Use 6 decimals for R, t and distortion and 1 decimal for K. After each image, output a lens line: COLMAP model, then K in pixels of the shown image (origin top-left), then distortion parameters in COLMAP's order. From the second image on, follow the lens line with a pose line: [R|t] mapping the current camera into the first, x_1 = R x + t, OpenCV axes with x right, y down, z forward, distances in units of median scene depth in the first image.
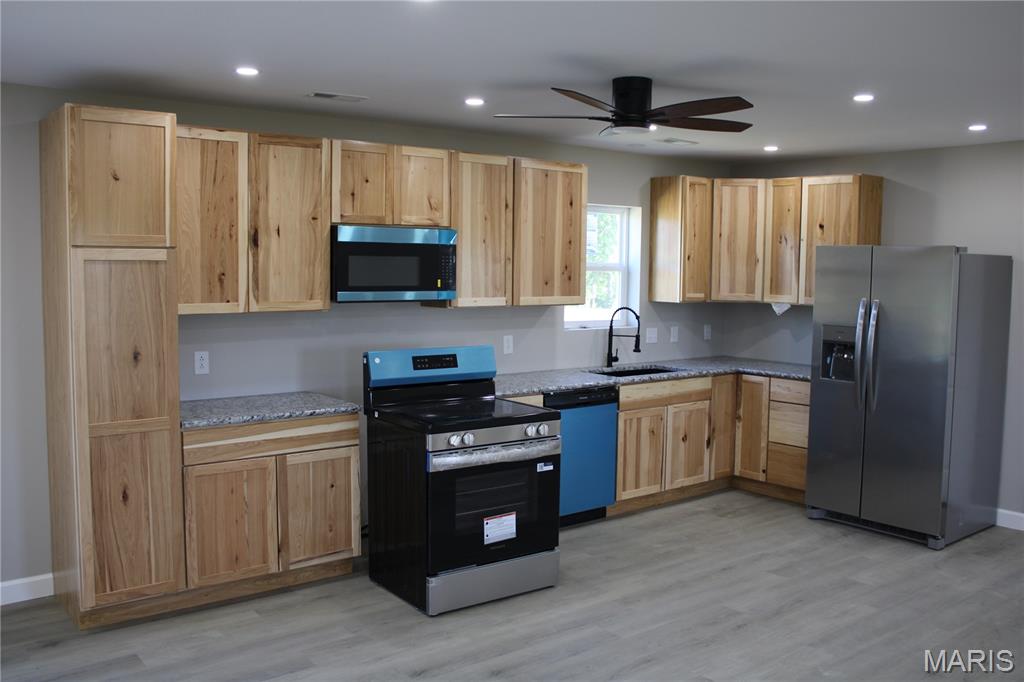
lens RADIAL K [[893.0, 0, 512.0], [0, 893.0, 341.0], [0, 0, 1]] dist [-0.134228, -0.000151]
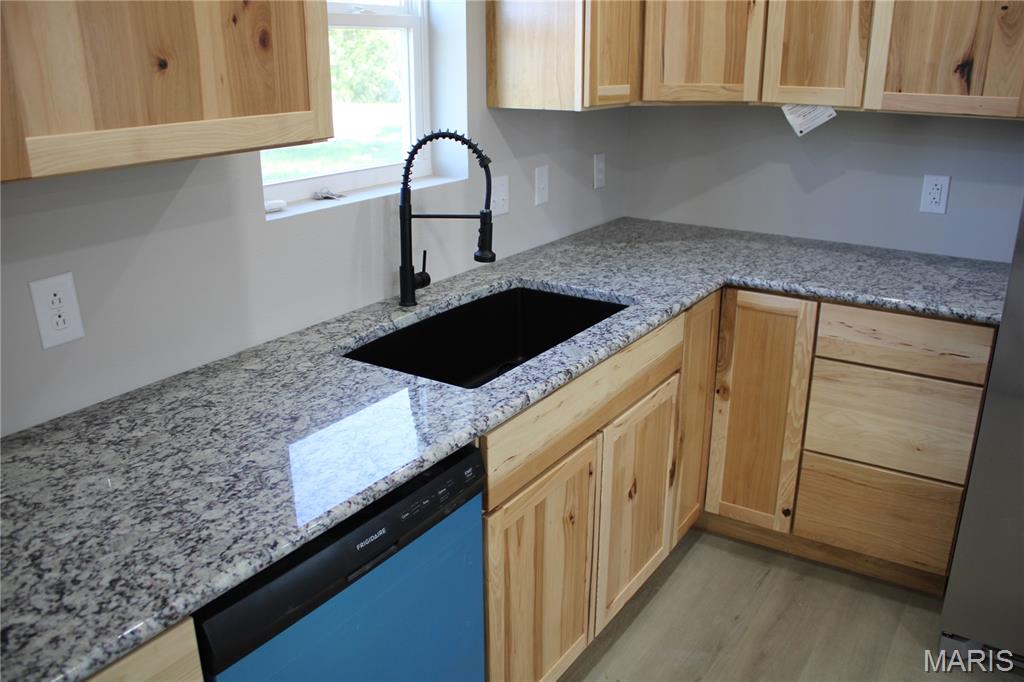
lens RADIAL K [[844.9, 0, 512.0], [0, 844.9, 341.0], [0, 0, 1]] dist [-0.096376, 0.001487]
pose [[0.947447, -0.116310, 0.298020, 0.047031], [0.039365, 0.966874, 0.252202, -0.040721], [-0.317482, -0.227217, 0.920640, 0.681139]]
